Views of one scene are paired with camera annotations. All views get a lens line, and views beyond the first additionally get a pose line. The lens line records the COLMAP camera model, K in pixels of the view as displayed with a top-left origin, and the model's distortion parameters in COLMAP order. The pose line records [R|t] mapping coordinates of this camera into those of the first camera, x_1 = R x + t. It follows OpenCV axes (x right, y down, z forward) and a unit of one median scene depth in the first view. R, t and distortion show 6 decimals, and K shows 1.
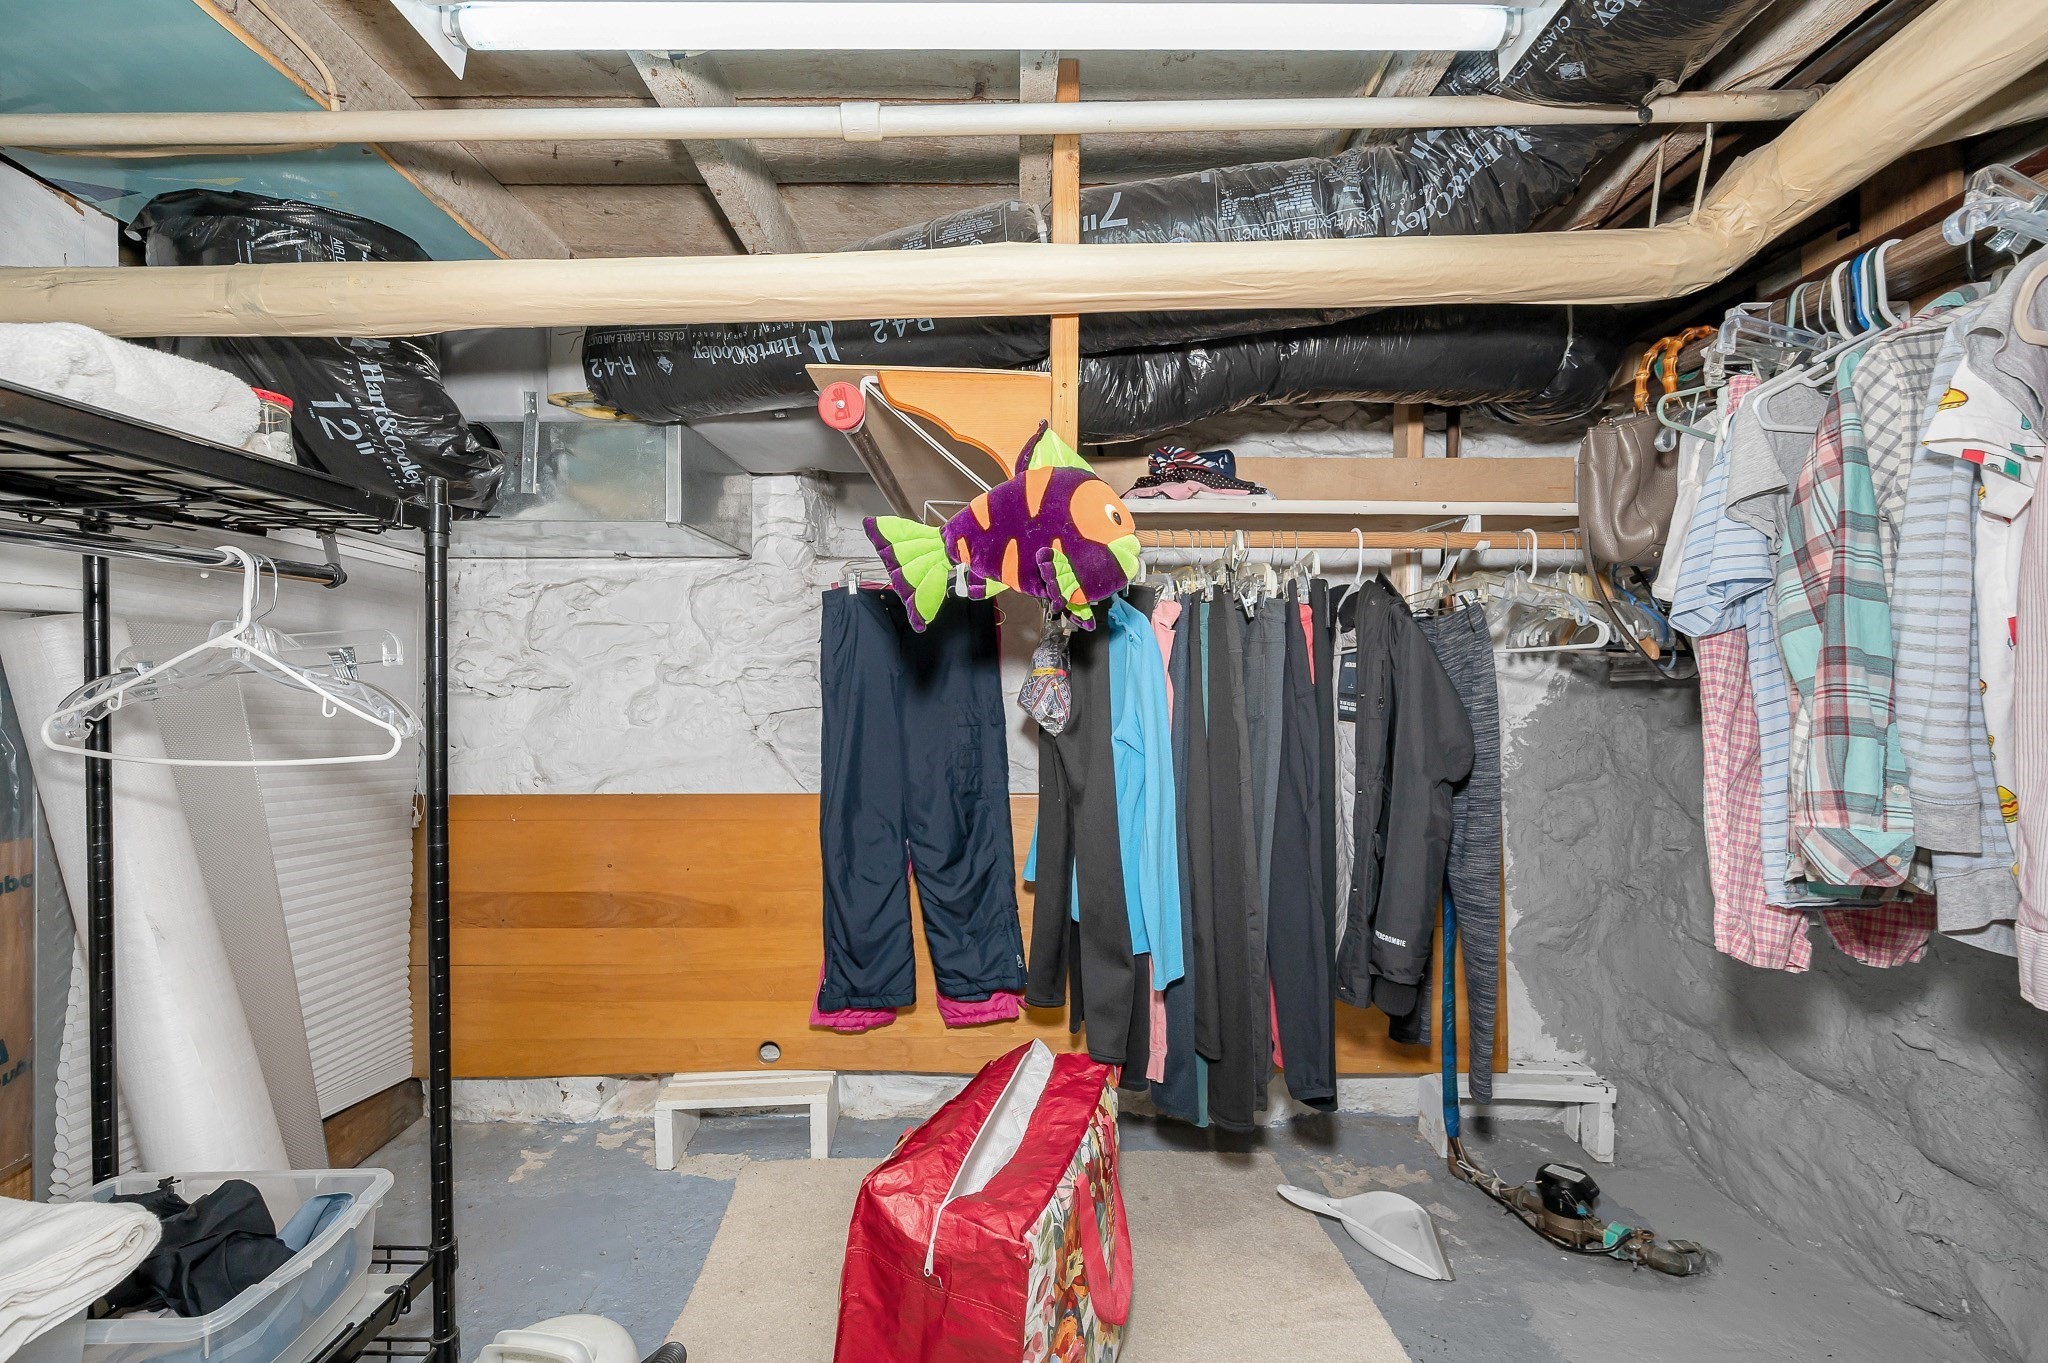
lens RADIAL K [[907.0, 0, 1058.6], [0, 907.0, 689.4], [0, 0, 1]] dist [-0.000748, -0.000029]
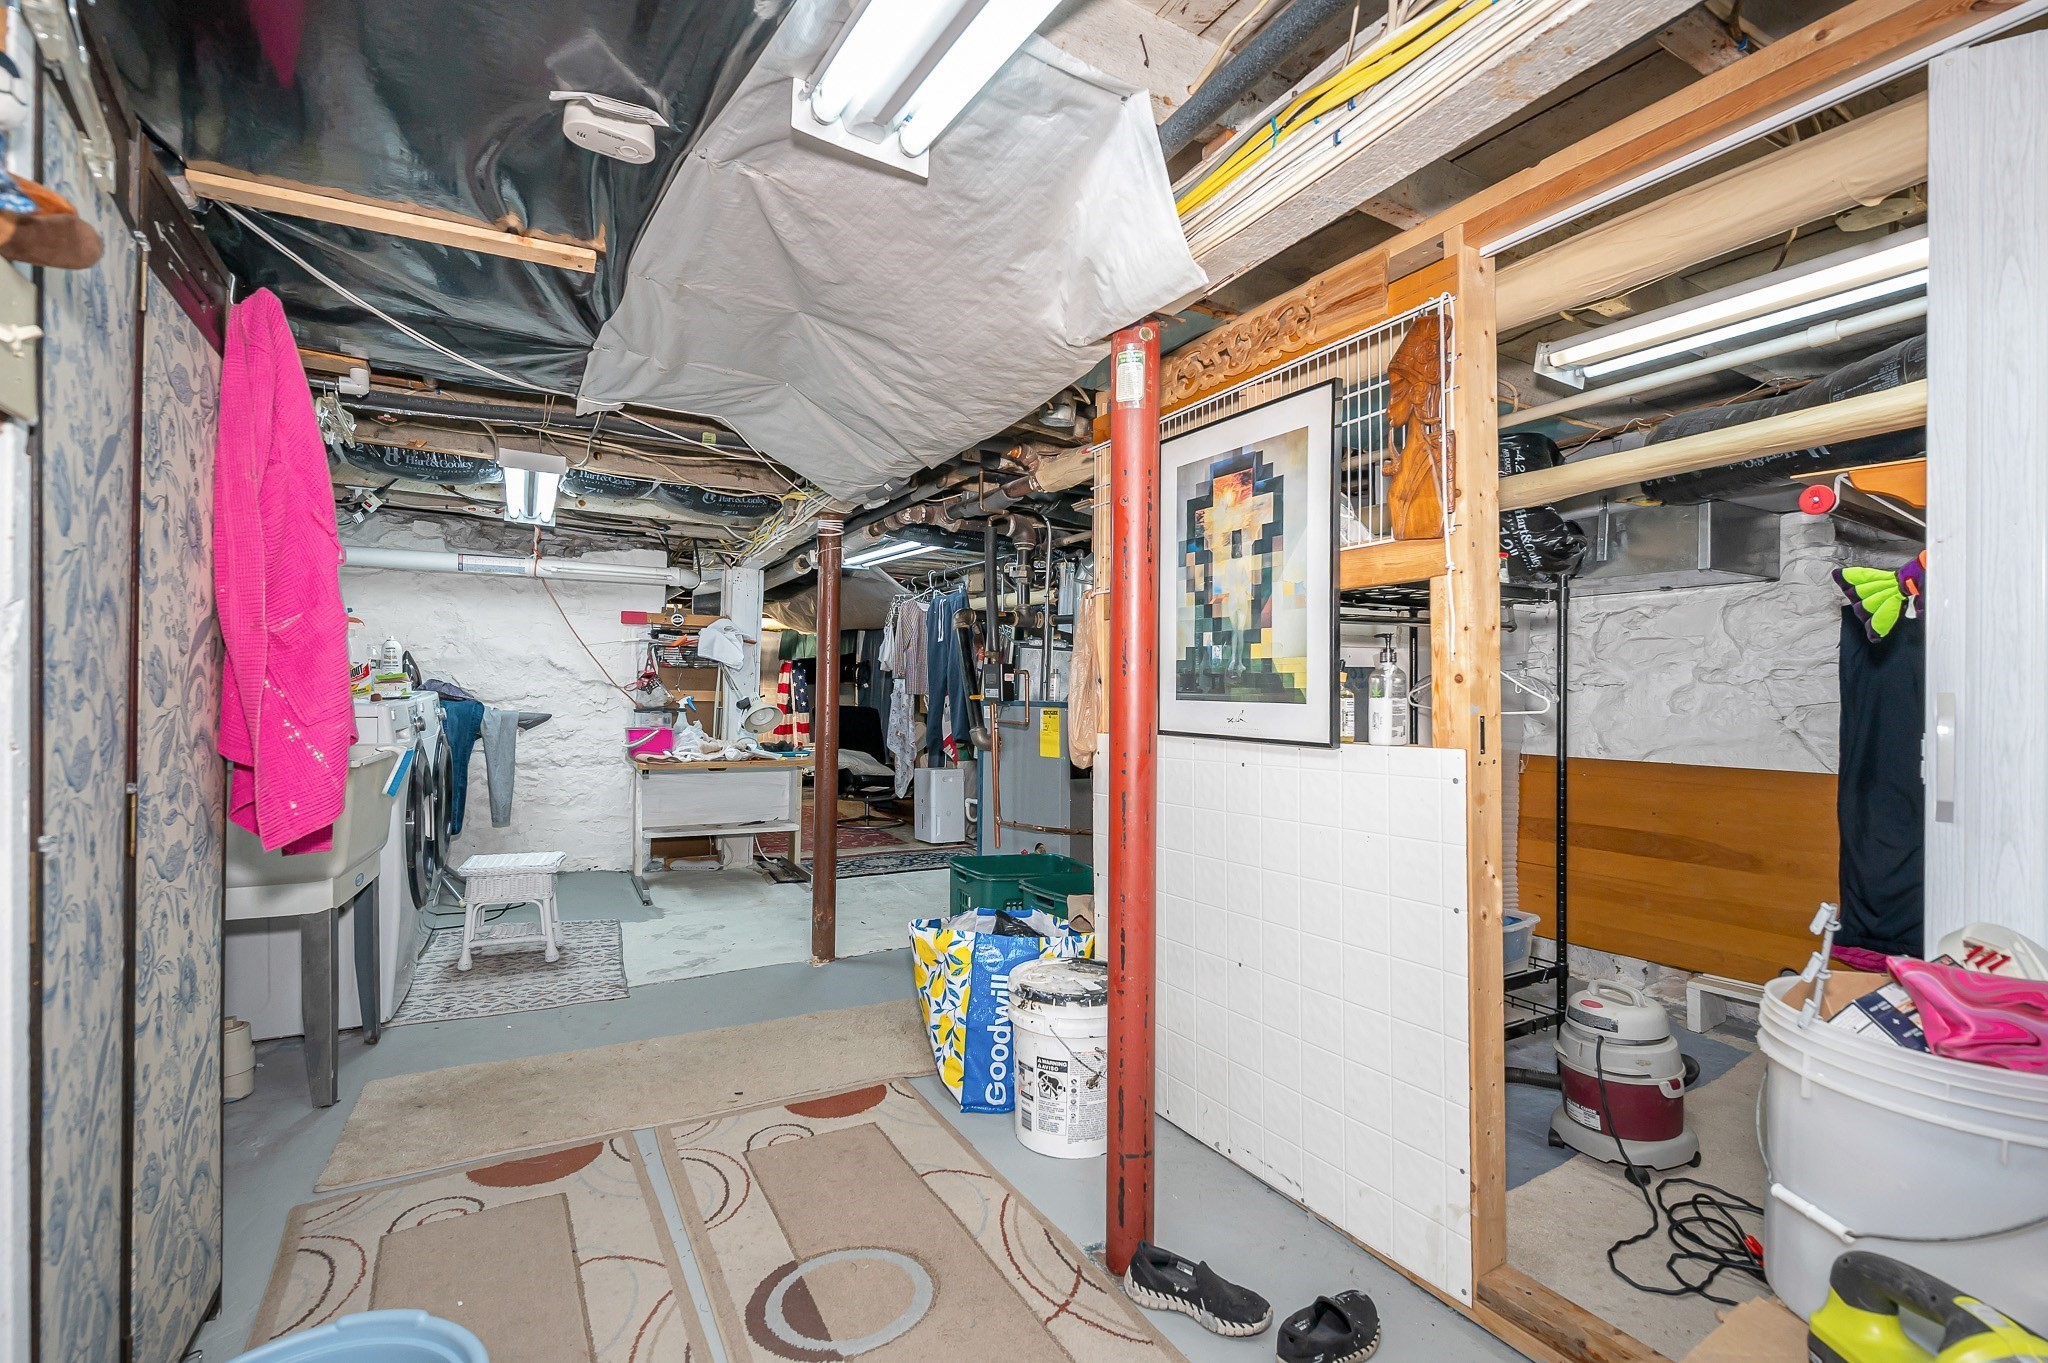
lens RADIAL K [[907.0, 0, 1058.6], [0, 907.0, 689.4], [0, 0, 1]] dist [-0.000748, -0.000029]
pose [[0.506193, 0.004400, -0.862409, 0.229396], [-0.010740, 0.999942, -0.001201, 0.015579], [0.862354, 0.009870, 0.506210, -0.469018]]
